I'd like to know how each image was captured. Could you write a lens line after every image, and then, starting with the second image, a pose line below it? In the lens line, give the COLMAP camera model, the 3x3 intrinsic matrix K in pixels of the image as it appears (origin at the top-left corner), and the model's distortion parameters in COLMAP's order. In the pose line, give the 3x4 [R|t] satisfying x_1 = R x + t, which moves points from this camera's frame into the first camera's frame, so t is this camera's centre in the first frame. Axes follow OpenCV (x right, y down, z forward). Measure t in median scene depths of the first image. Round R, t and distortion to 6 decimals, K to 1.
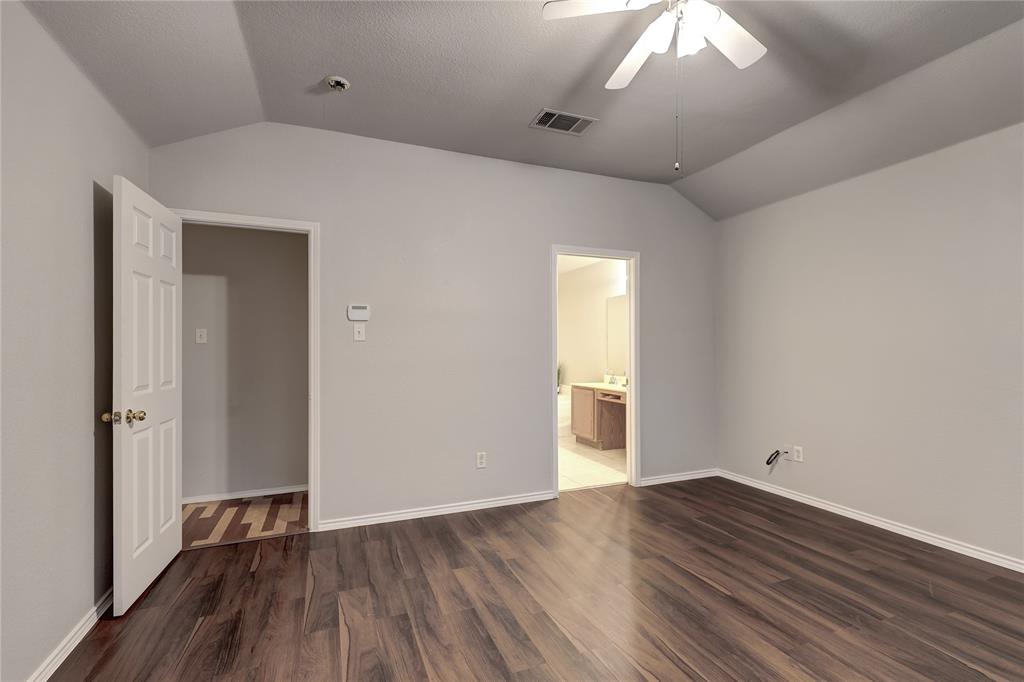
lens RADIAL K [[465.3, 0, 516.7], [0, 465.3, 345.9], [0, 0, 1]] dist [0.003133, -0.000232]
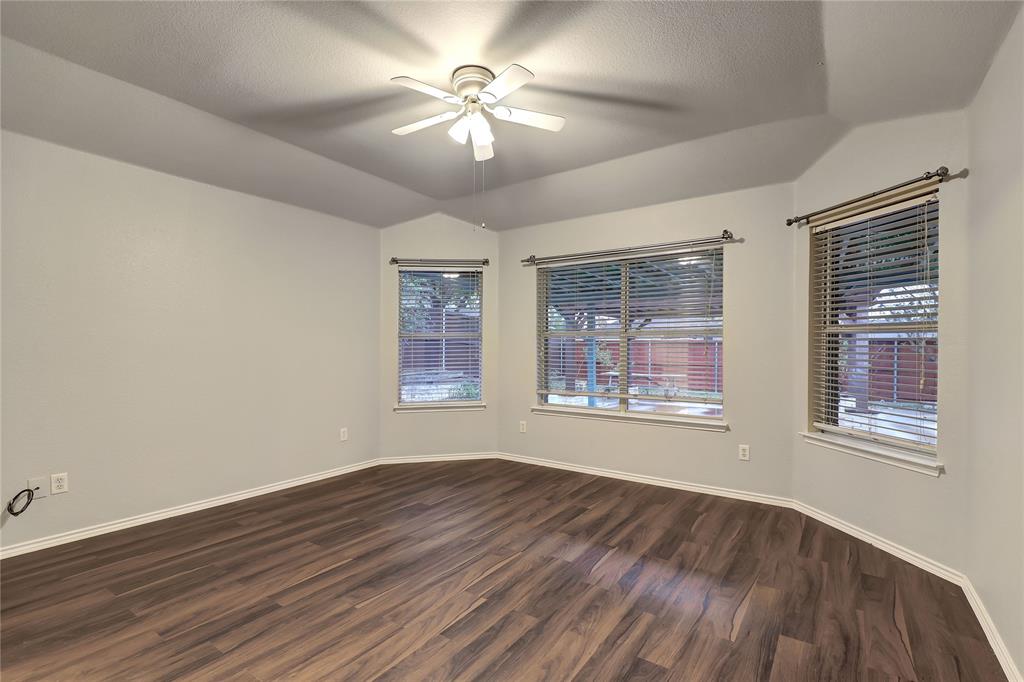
lens RADIAL K [[465.3, 0, 516.7], [0, 465.3, 345.9], [0, 0, 1]] dist [0.003133, -0.000232]
pose [[-0.536616, 0.008086, 0.843788, -0.664928], [-0.007103, 0.999875, -0.014100, 0.015339], [-0.843797, -0.013560, -0.536492, 1.146777]]
